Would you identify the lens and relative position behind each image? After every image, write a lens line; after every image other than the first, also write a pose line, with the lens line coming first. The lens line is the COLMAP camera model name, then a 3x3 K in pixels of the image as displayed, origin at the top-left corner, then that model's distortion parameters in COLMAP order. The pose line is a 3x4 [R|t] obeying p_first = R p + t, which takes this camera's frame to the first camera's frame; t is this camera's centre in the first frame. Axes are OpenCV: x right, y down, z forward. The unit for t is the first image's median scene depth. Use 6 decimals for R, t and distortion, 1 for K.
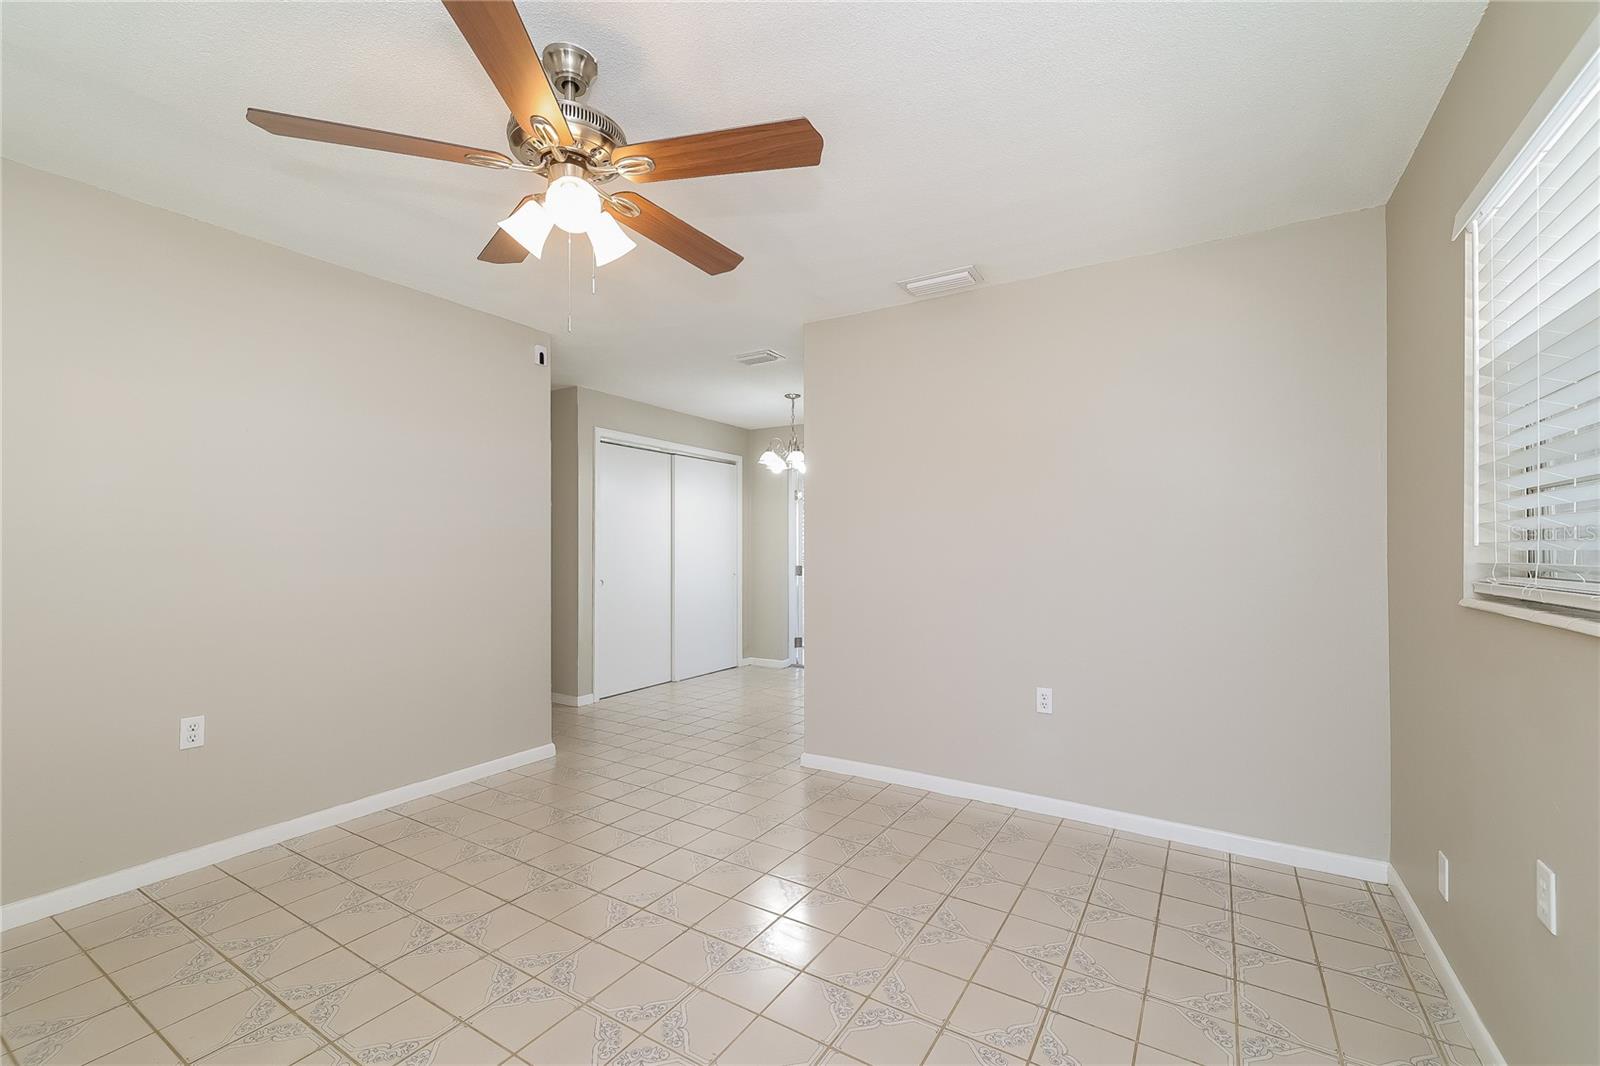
lens RADIAL K [[686.2, 0, 800.0], [0, 686.2, 533.0], [0, 0, 1]] dist [0.000721, -0.000262]
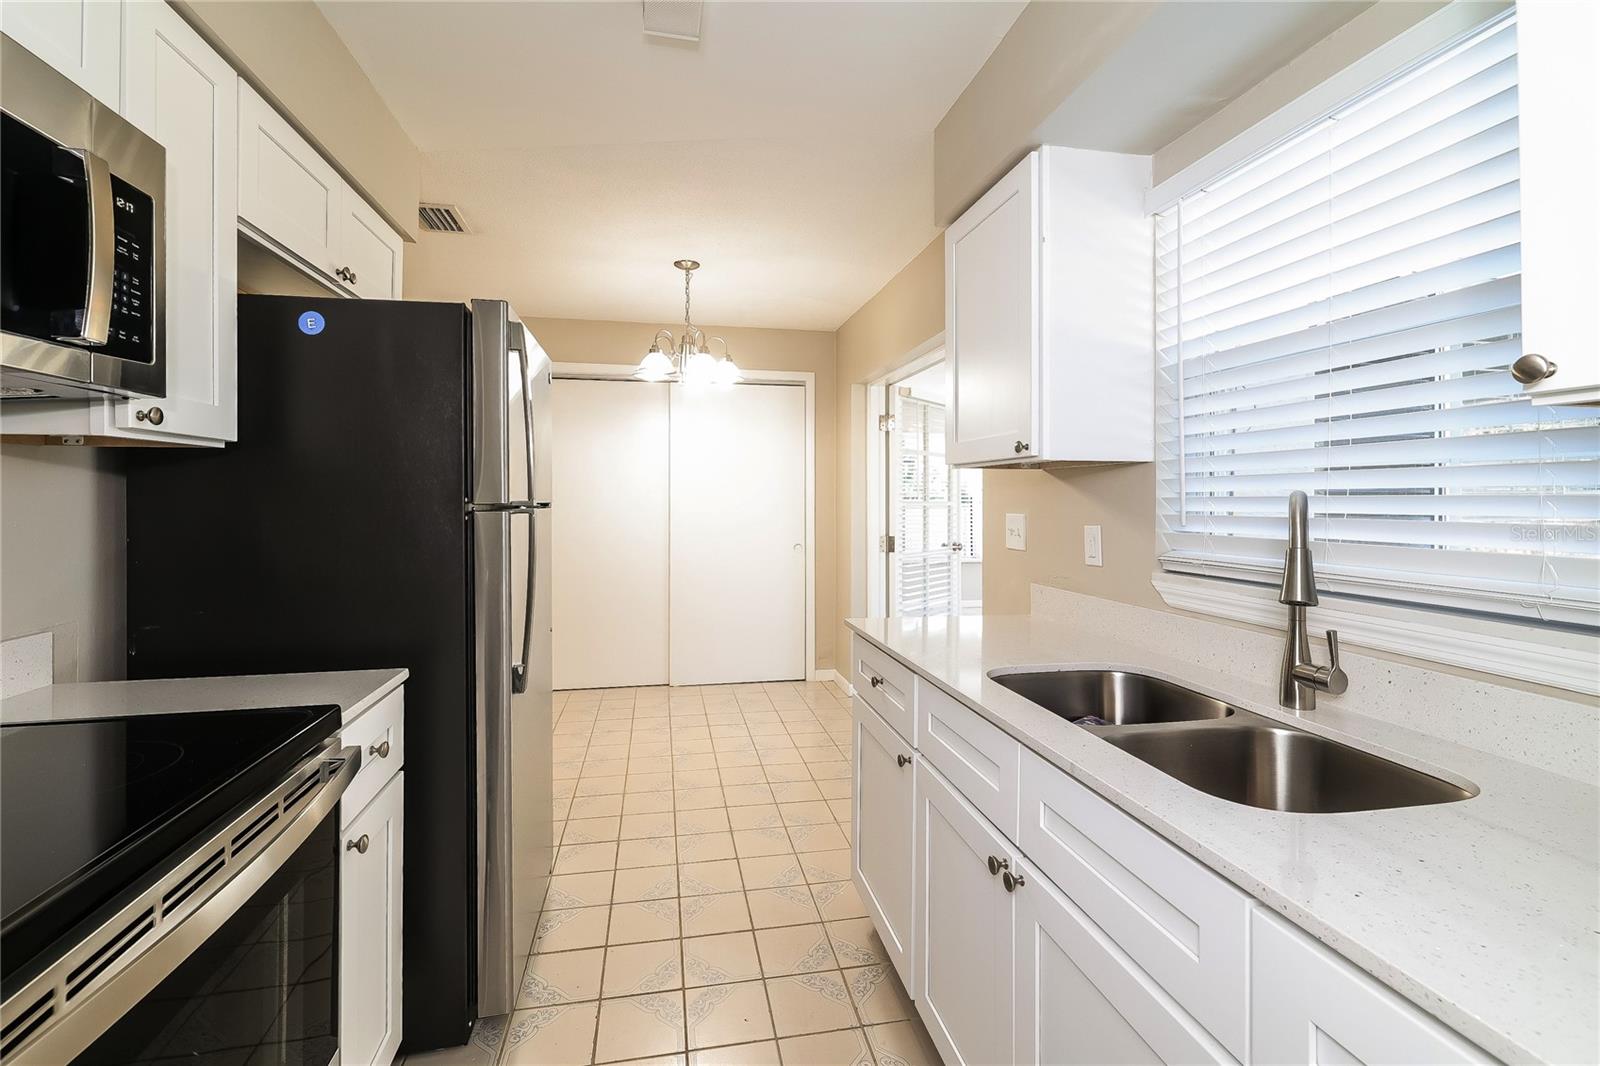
lens RADIAL K [[699.1, 0, 796.8], [0, 699.1, 501.1], [0, 0, 1]] dist [0.000875, -0.000686]
pose [[0.683992, -0.000967, -0.729489, 0.415023], [0.021122, 0.999606, 0.018480, 0.001873], [0.729184, -0.028048, 0.683743, 0.516915]]
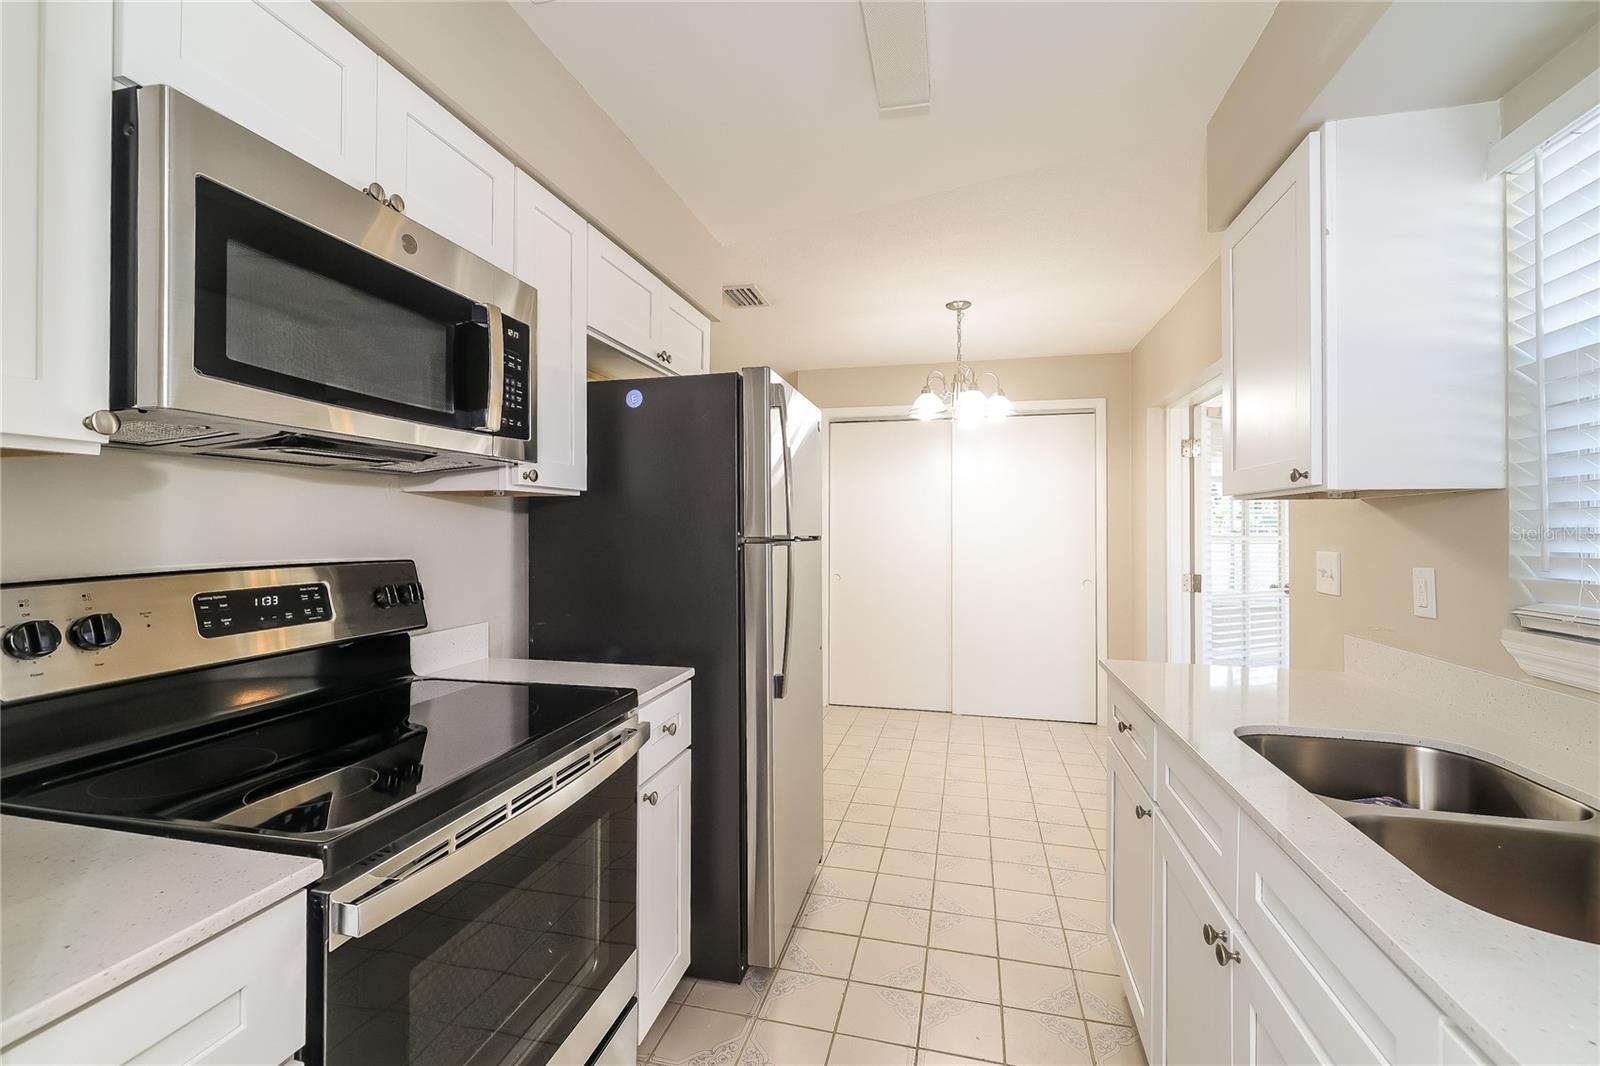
lens RADIAL K [[686.2, 0, 800.0], [0, 686.2, 533.0], [0, 0, 1]] dist [0.000721, -0.000262]
pose [[0.311291, 0.000793, -0.950314, 0.441769], [0.023781, 0.999680, 0.008624, 0.001250], [0.950017, -0.025284, 0.311173, 0.533644]]
